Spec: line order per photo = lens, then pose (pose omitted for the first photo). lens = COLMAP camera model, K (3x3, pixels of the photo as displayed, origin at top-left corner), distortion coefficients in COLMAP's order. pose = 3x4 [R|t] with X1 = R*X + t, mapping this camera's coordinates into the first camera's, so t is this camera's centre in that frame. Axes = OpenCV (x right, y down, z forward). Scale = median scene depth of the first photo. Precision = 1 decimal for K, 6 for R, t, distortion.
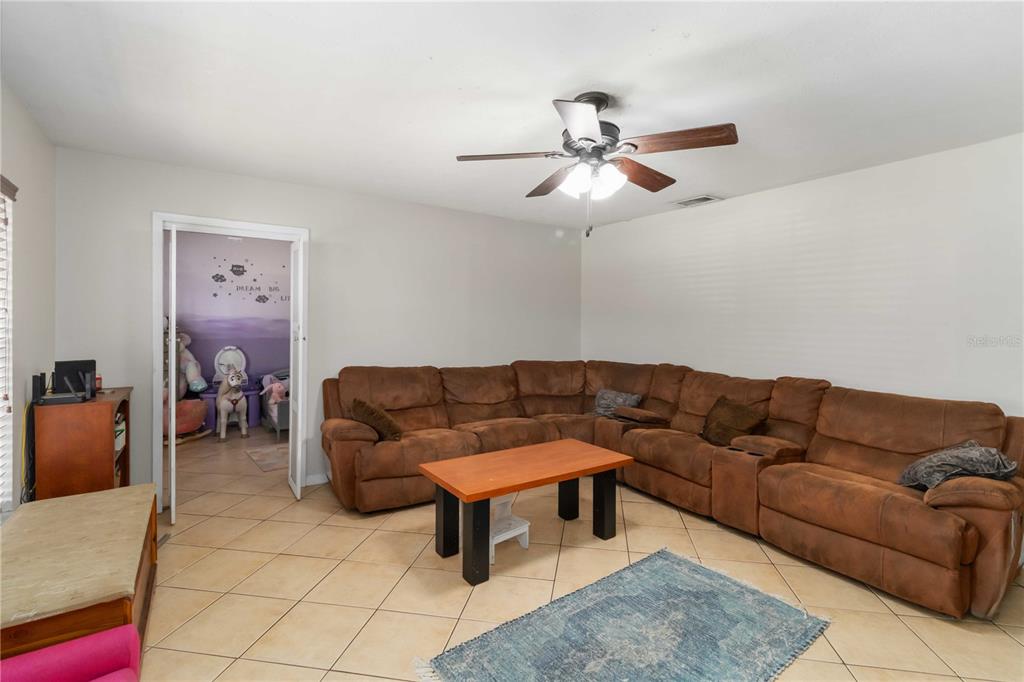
lens RADIAL K [[483.6, 0, 519.1], [0, 483.6, 330.1], [0, 0, 1]] dist [0.004630, -0.001875]
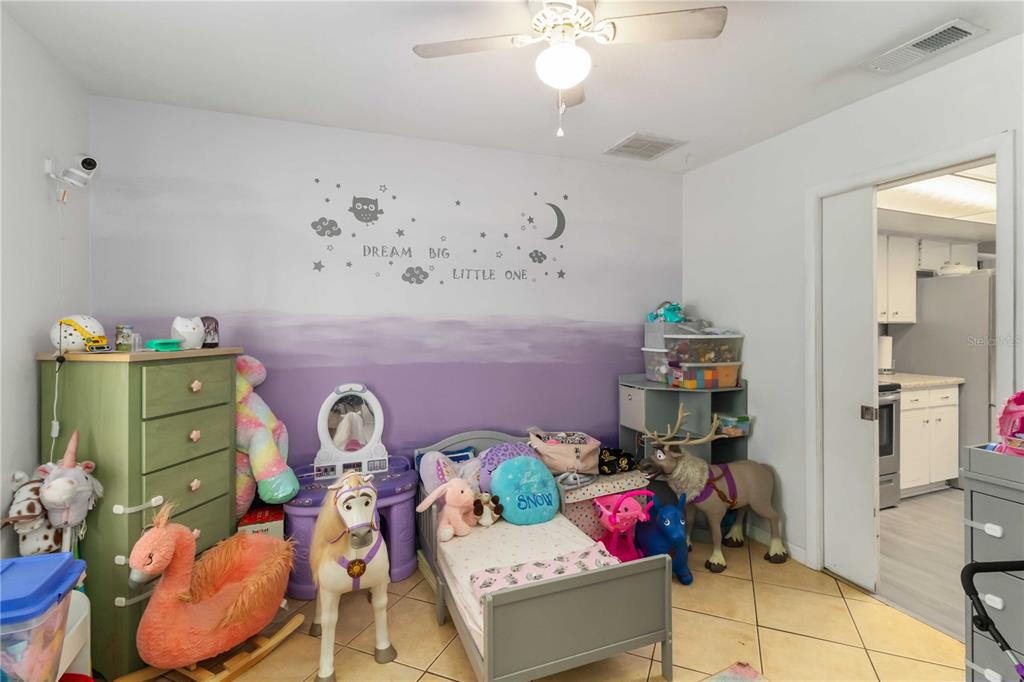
lens RADIAL K [[483.6, 0, 510.9], [0, 483.6, 338.0], [0, 0, 1]] dist [0.004630, -0.001875]
pose [[0.969212, -0.002011, -0.246221, -0.356373], [0.005507, 0.999894, 0.013507, -0.013050], [0.246168, -0.014447, 0.969120, 0.625729]]
